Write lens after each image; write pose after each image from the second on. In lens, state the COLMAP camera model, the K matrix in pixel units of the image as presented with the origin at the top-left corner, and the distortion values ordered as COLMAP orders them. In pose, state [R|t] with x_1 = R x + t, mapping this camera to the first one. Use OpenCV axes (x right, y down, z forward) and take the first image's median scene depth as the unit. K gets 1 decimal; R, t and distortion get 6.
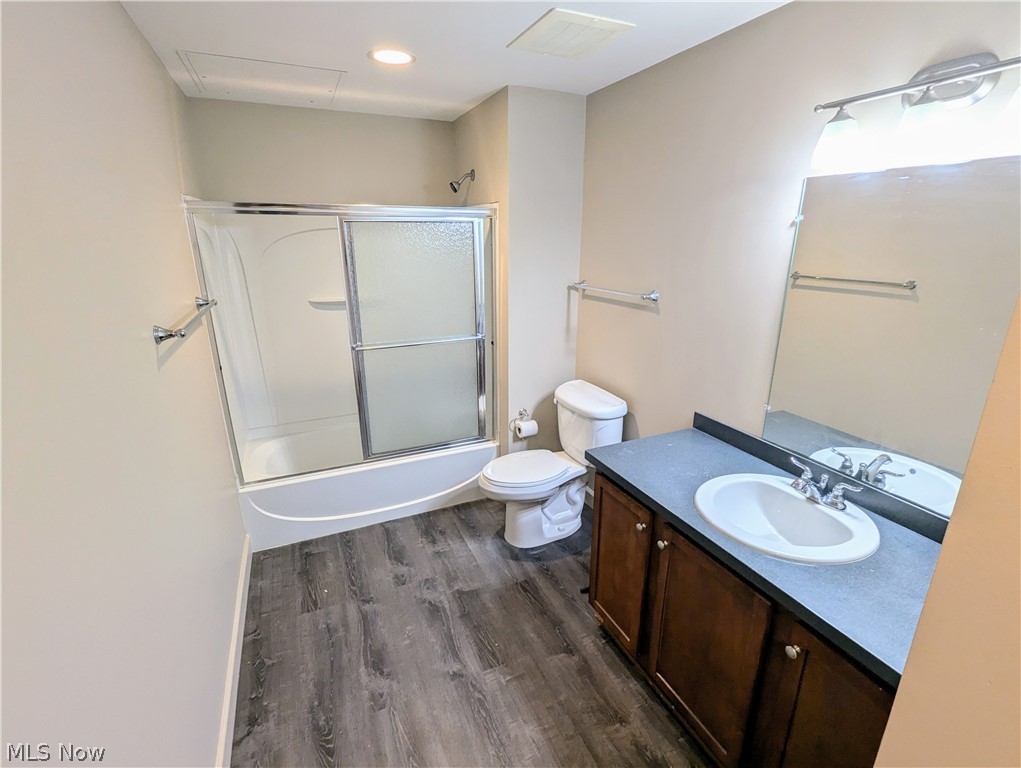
lens RADIAL K [[484.6, 0, 513.6], [0, 484.6, 385.0], [0, 0, 1]] dist [-0.001625, 0.001049]
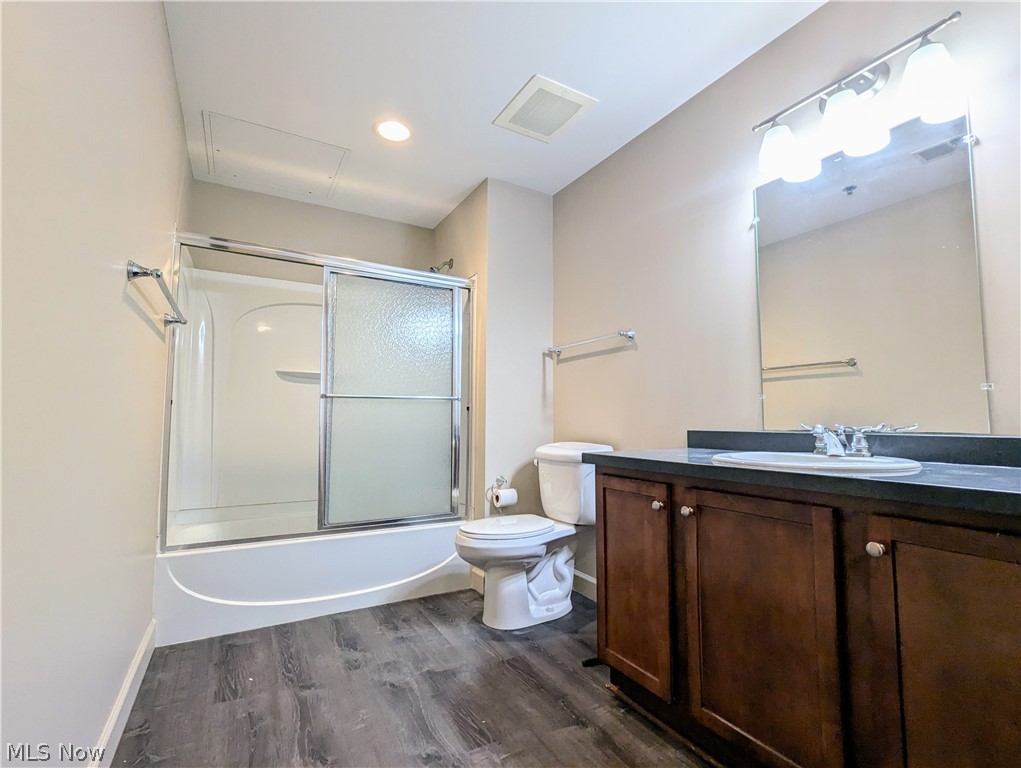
lens RADIAL K [[484.6, 0, 514.0], [0, 484.6, 383.1], [0, 0, 1]] dist [-0.001625, 0.001049]
pose [[0.995467, 0.009124, 0.094670, -0.056164], [0.026740, 0.928387, -0.370651, 0.286902], [-0.091272, 0.371503, 0.923935, 0.096198]]
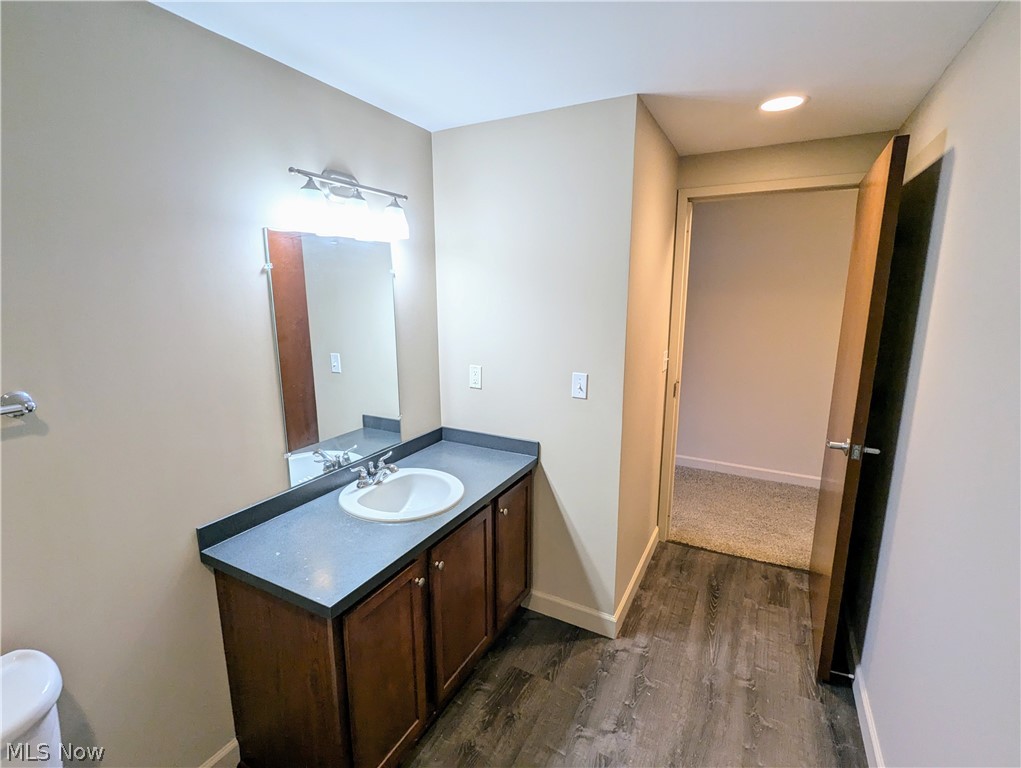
lens RADIAL K [[484.6, 0, 508.4], [0, 484.6, 379.4], [0, 0, 1]] dist [-0.001625, 0.001049]
pose [[-0.618598, -0.145495, 0.772119, -0.363191], [0.226078, 0.908185, 0.352262, -0.254766], [-0.752479, 0.392468, -0.528909, 0.855626]]
